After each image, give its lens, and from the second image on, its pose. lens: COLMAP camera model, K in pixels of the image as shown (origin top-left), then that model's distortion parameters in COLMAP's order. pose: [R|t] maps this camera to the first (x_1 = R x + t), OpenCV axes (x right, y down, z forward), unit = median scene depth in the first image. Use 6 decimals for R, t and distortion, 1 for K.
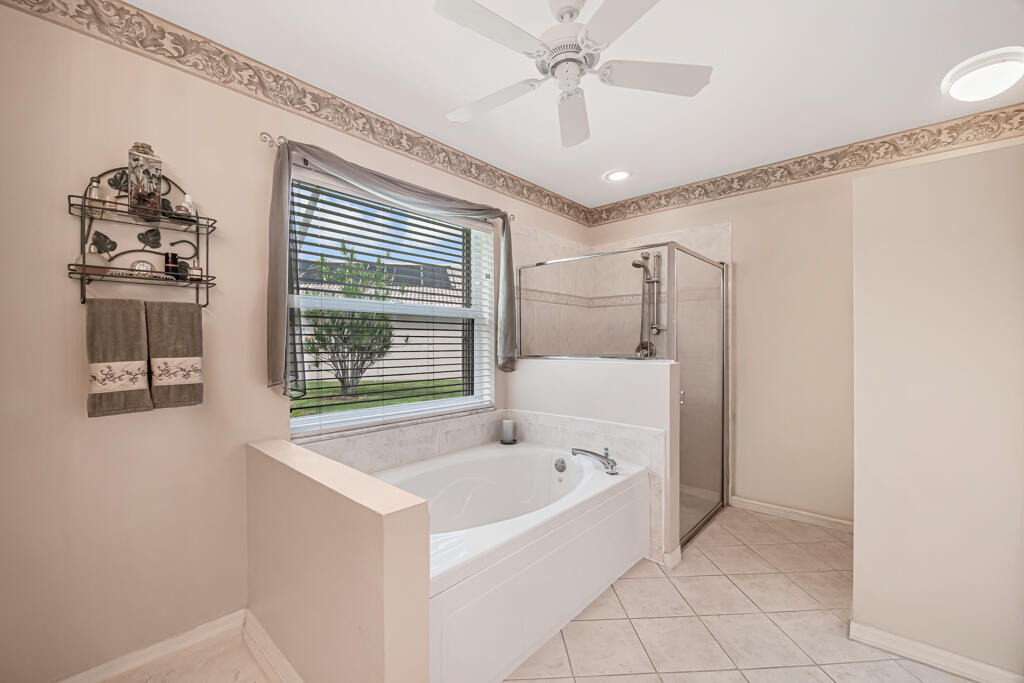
lens RADIAL K [[420.8, 0, 511.3], [0, 420.8, 340.4], [0, 0, 1]] dist [-0.014226, -0.000494]
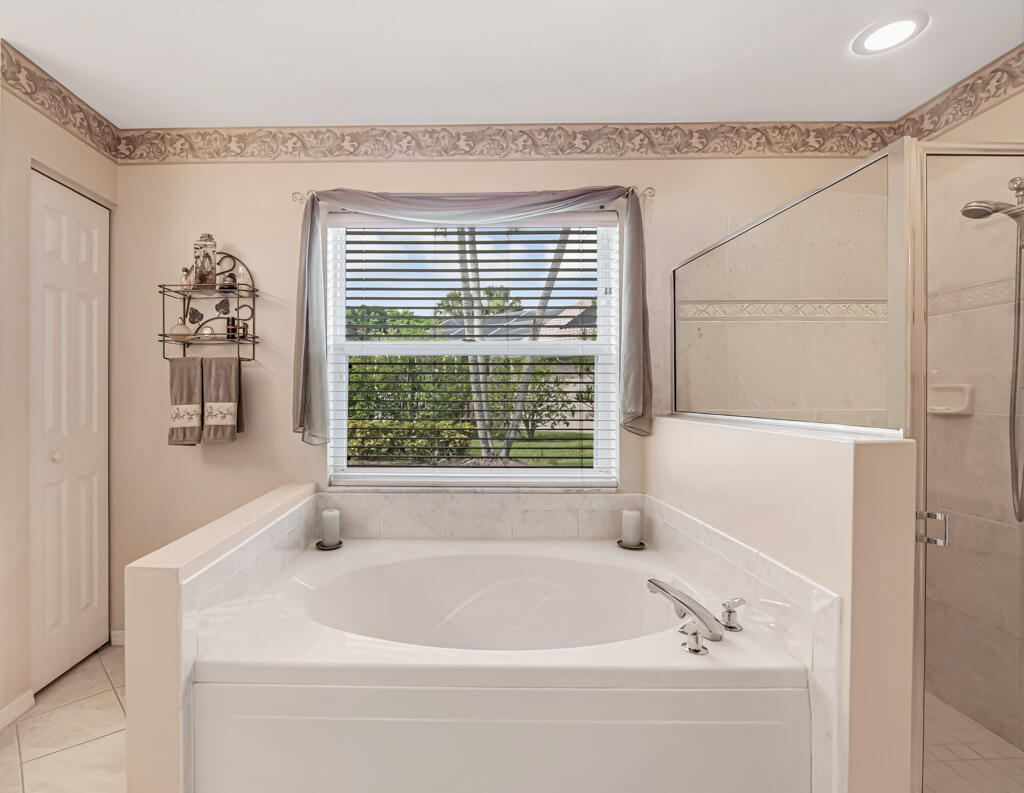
lens RADIAL K [[439.6, 0, 512.0], [0, 439.6, 390.4], [0, 0, 1]] dist [0.000345, 0.000177]
pose [[0.649786, 0.000714, -0.760117, 0.489342], [0.003323, 0.999987, 0.003780, 0.002477], [0.760110, -0.004982, 0.649776, 0.552118]]
